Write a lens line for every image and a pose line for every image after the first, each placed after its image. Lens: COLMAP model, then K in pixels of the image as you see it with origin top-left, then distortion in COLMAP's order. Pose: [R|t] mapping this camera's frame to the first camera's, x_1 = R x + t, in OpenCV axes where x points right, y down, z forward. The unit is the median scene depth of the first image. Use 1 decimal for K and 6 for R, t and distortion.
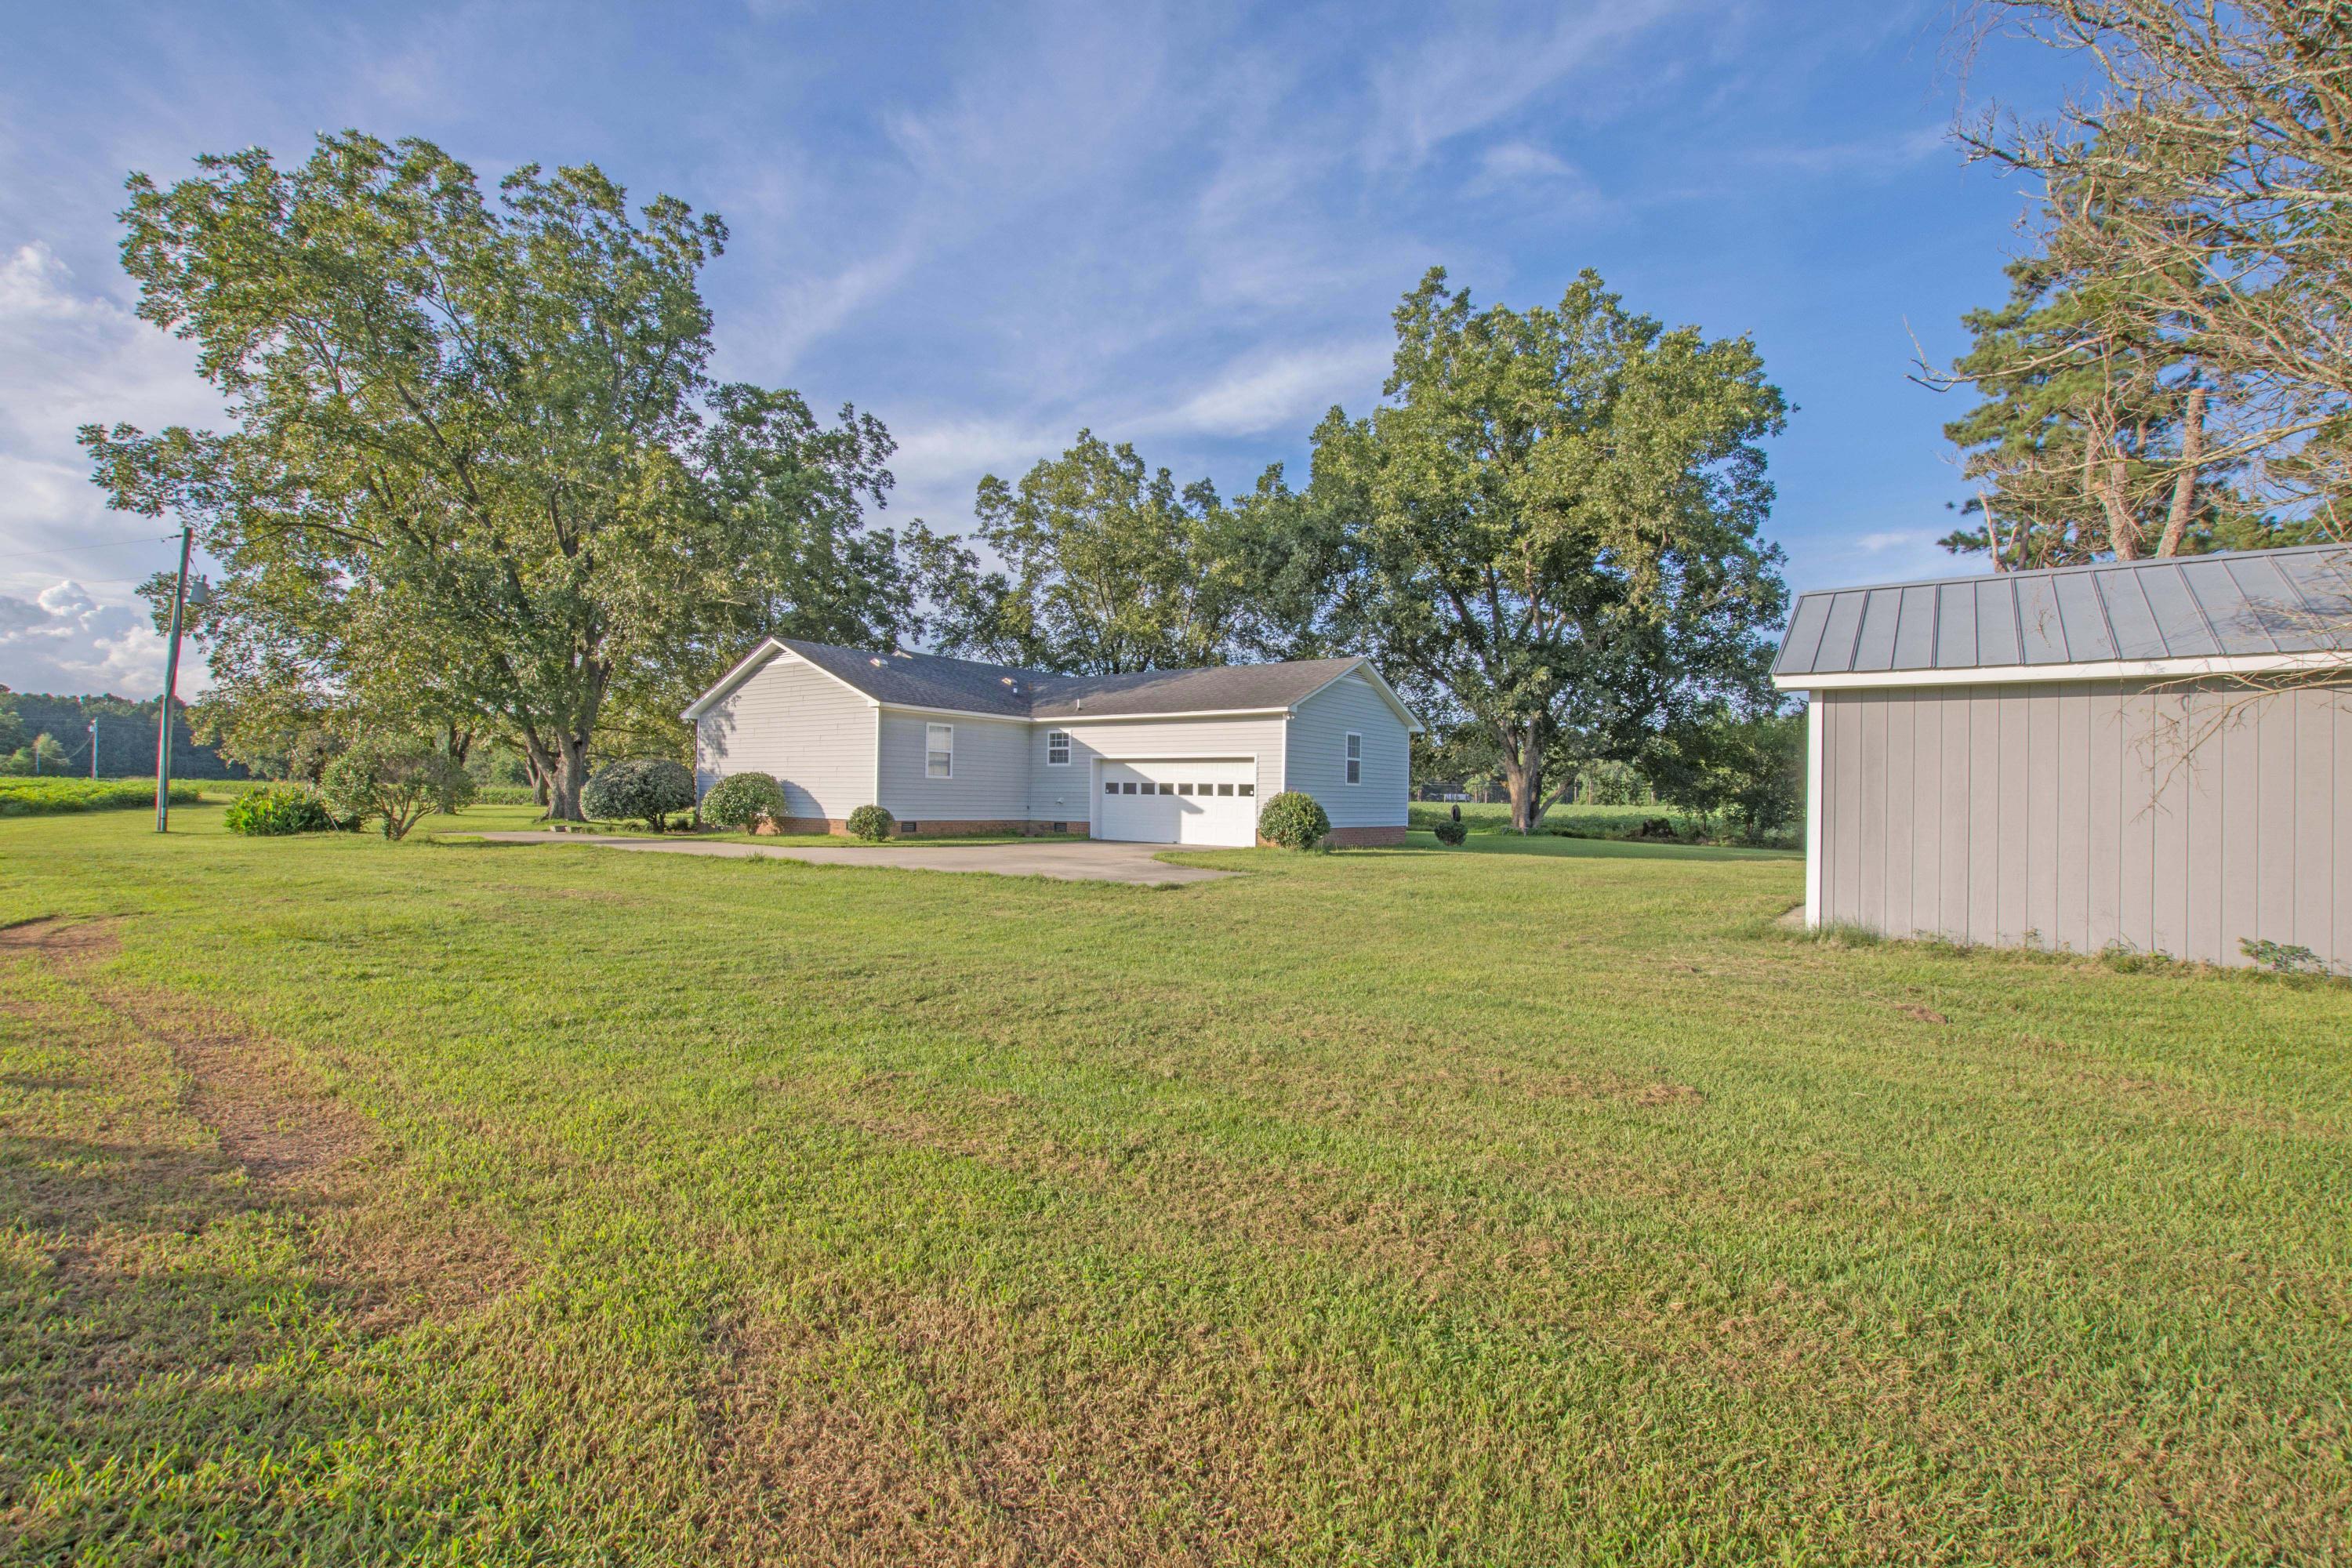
lens RADIAL K [[1026.9, 0, 1187.2], [0, 1026.9, 801.2], [0, 0, 1]] dist [-0.031869, 0.000268]
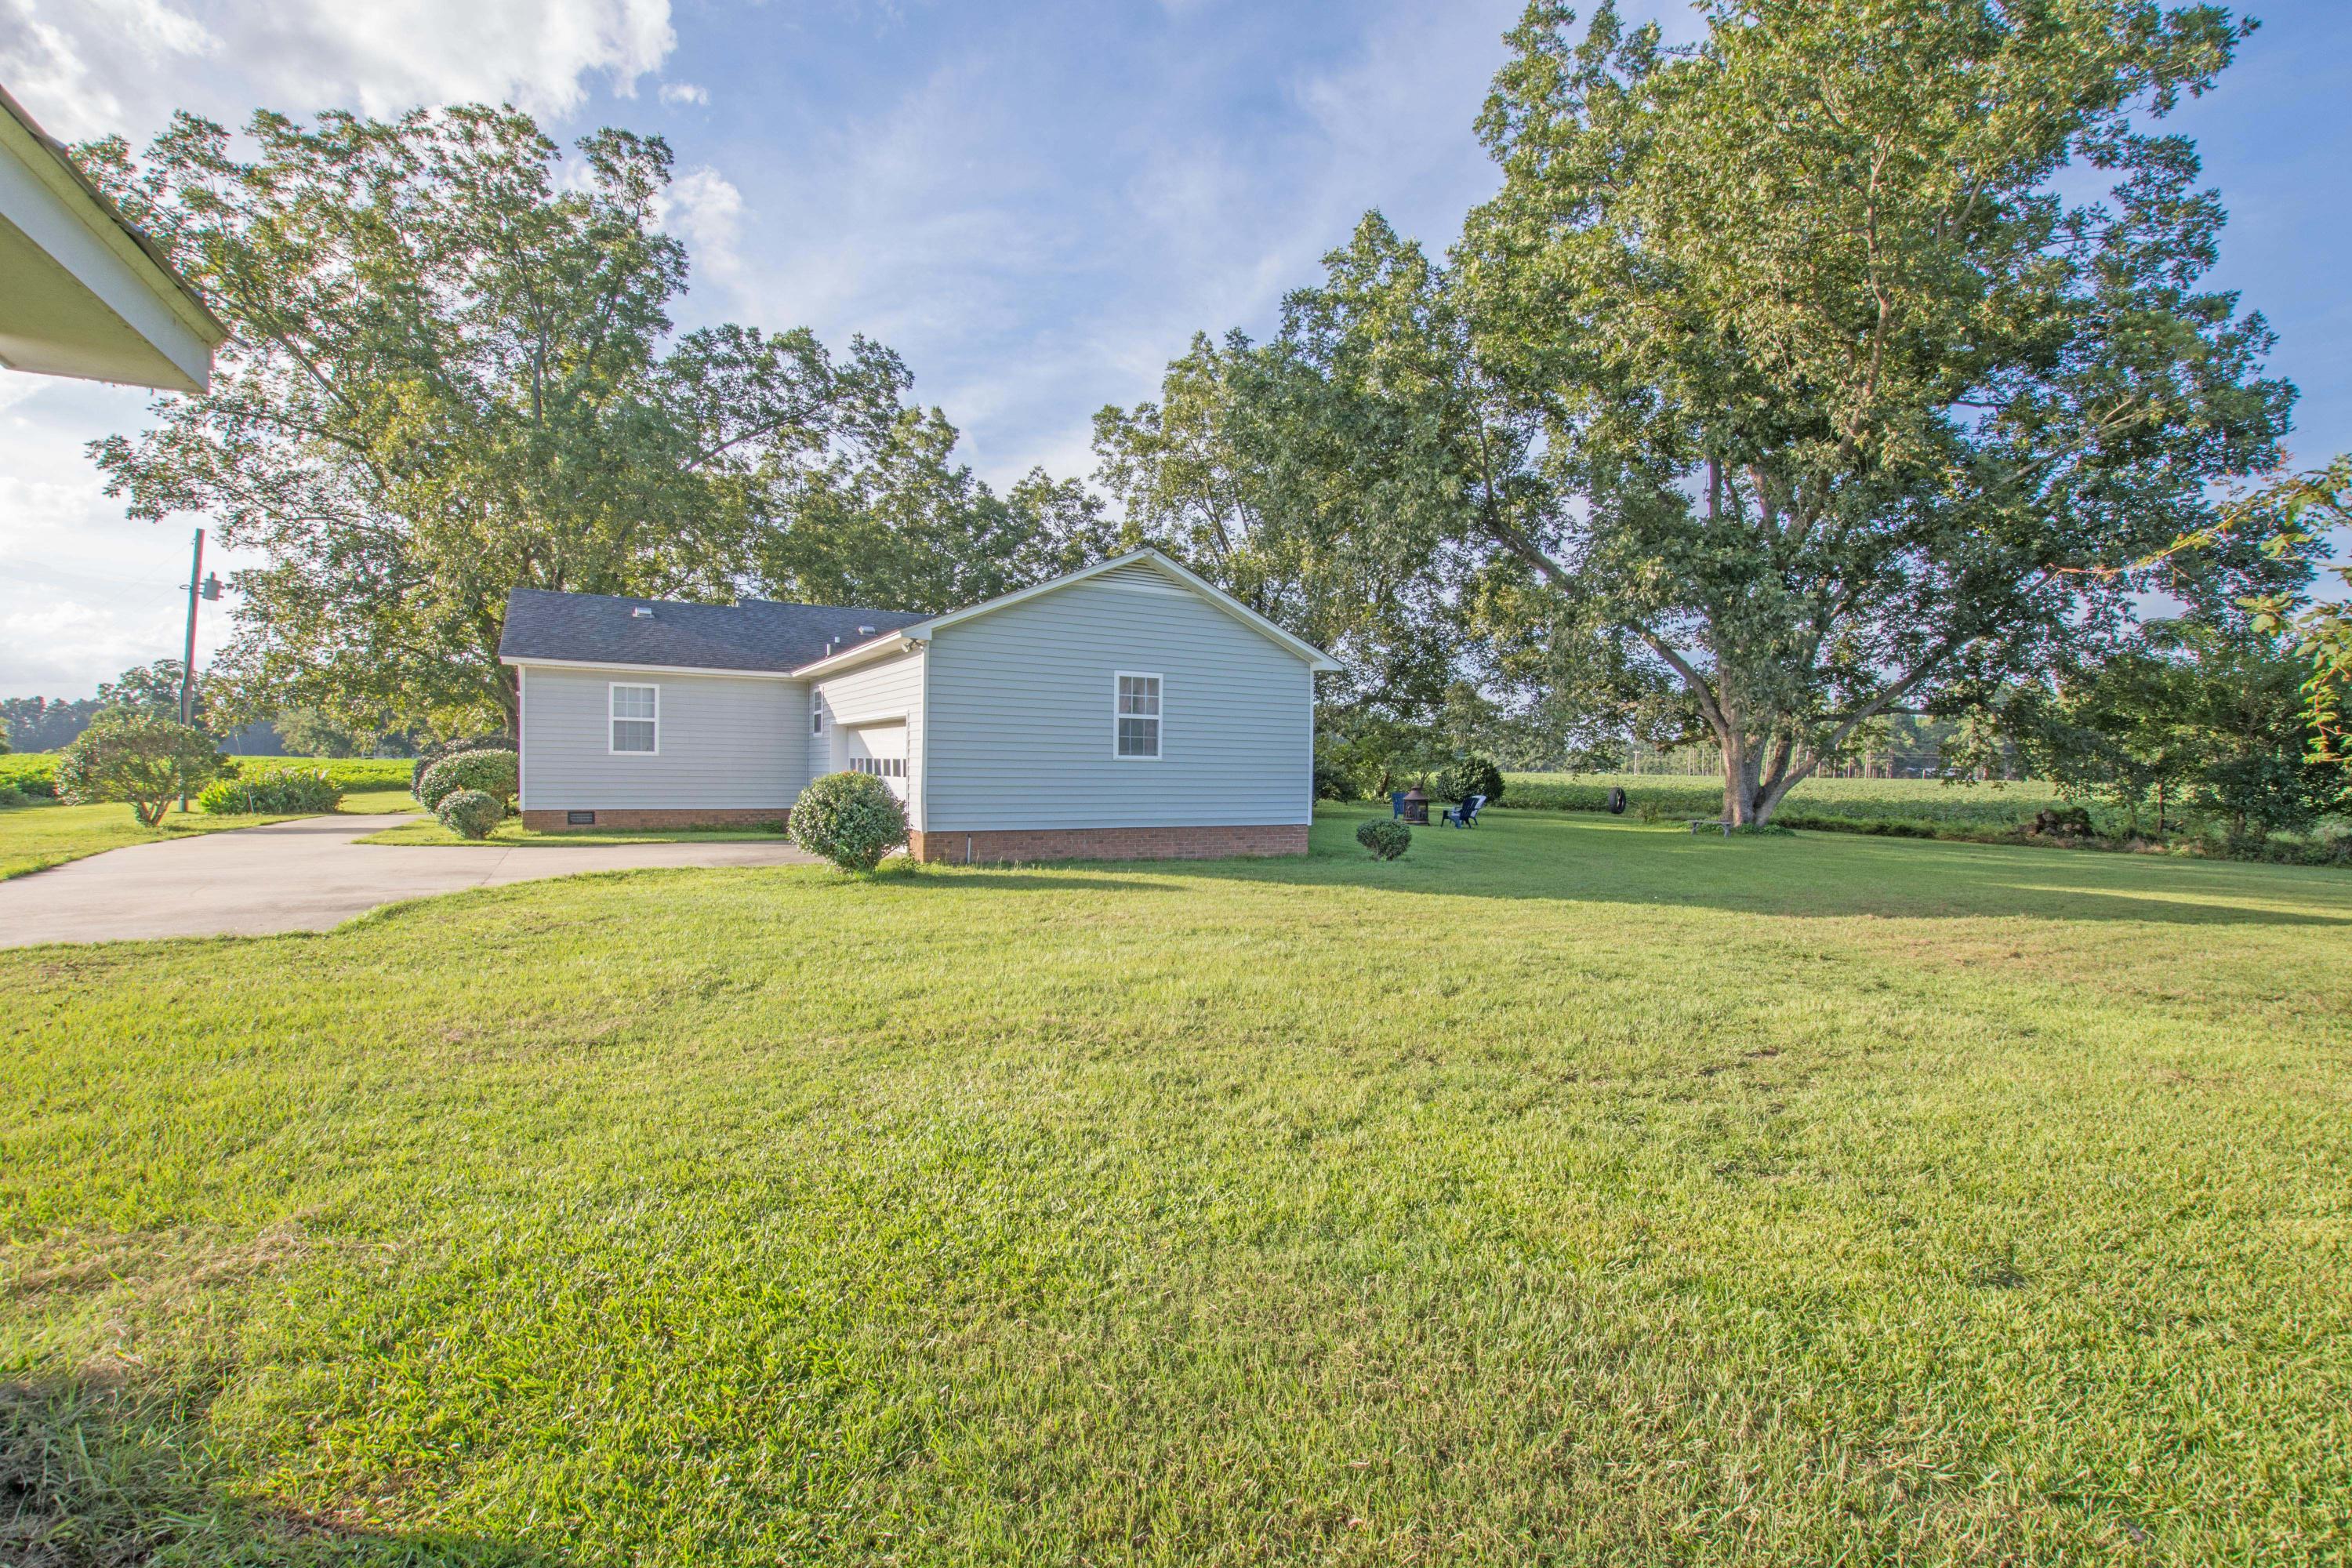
lens RADIAL K [[1053.5, 0, 1176.0], [0, 1053.5, 784.0], [0, 0, 1]] dist [-0.014101, 0.000381]
pose [[0.918291, 0.000966, -0.395904, 0.283190], [0.001225, 0.999985, 0.005281, -0.002791], [0.395904, -0.005334, 0.918277, 0.266256]]
